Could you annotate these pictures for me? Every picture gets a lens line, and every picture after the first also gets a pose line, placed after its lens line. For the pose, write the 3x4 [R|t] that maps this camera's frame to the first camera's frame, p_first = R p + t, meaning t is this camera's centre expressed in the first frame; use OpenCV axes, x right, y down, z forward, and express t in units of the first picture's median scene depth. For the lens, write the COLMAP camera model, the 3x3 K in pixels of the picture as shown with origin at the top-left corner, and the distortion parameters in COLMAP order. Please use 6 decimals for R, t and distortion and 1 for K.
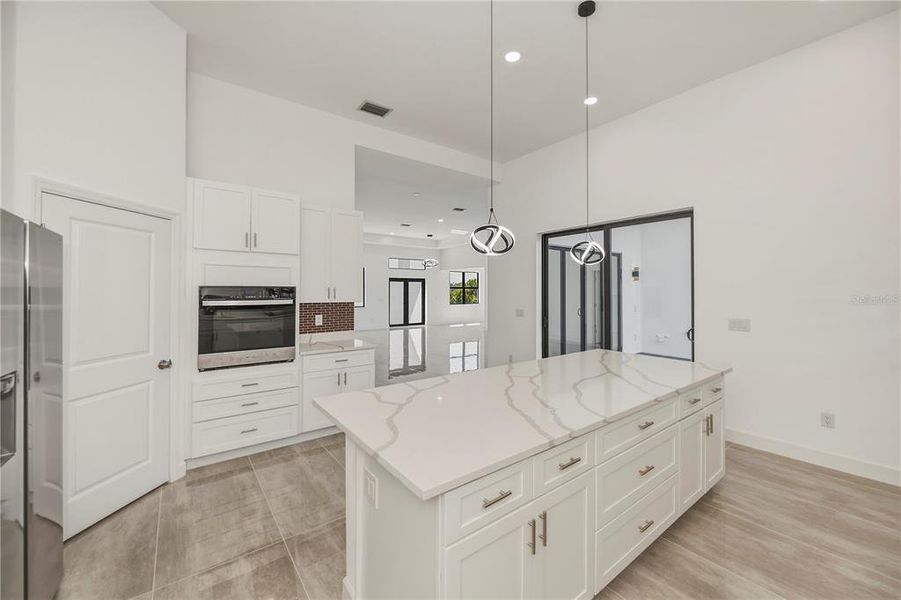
lens RADIAL K [[357.3, 0, 451.1], [0, 357.3, 286.8], [0, 0, 1]] dist [0.000810, 0.000215]
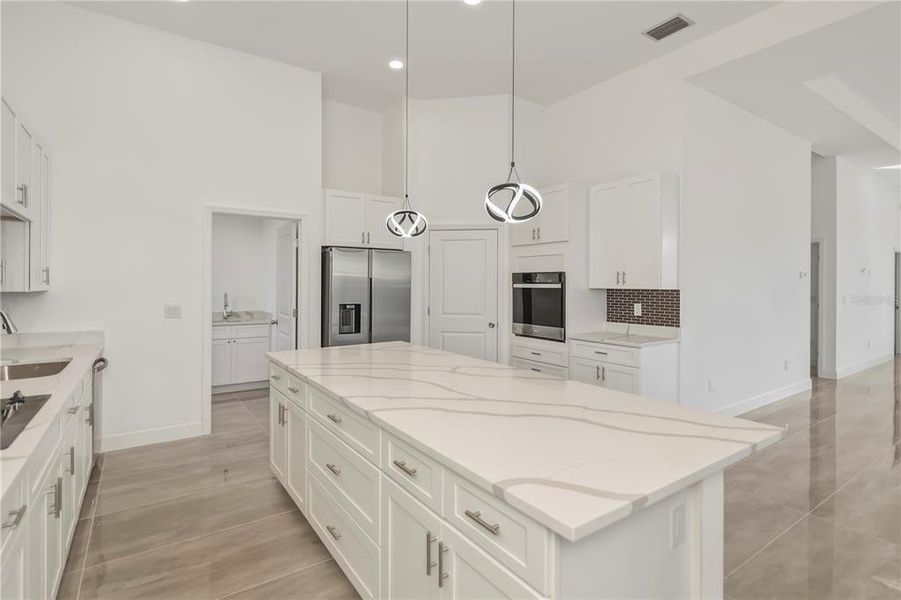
lens RADIAL K [[445.3, 0, 450.5], [0, 445.3, 284.5], [0, 0, 1]] dist [0.015292, -0.013322]
pose [[-0.043349, 0.004760, -0.999049, 0.352964], [0.008859, 0.999951, 0.004380, 0.011302], [0.999021, -0.008661, -0.043389, 0.285503]]
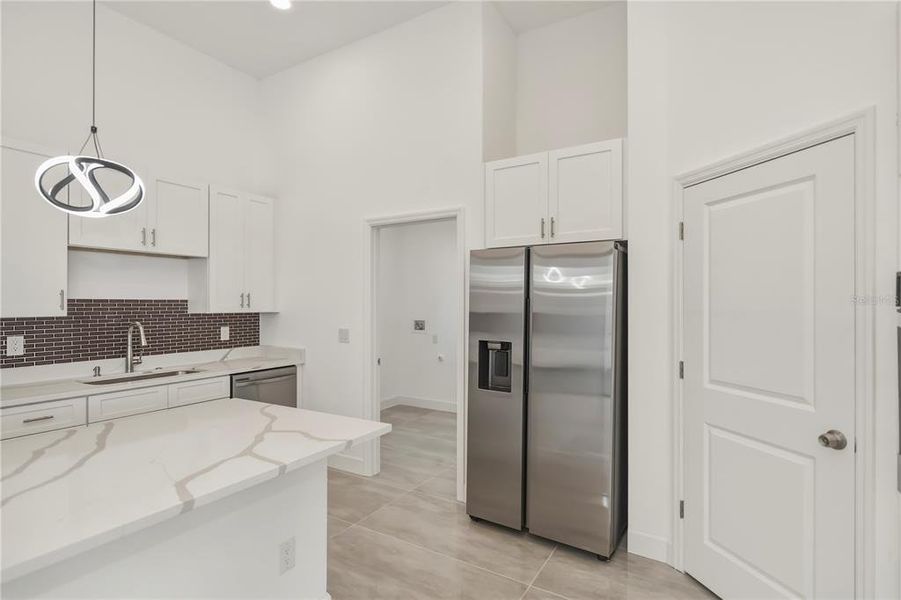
lens RADIAL K [[451.3, 0, 459.7], [0, 451.3, 301.5], [0, 0, 1]] dist [0.003577, 0.000266]
pose [[-0.922887, 0.001818, -0.385066, -0.024590], [0.006164, 0.999930, -0.010052, 0.010156], [0.385021, -0.011651, -0.922834, 0.433144]]
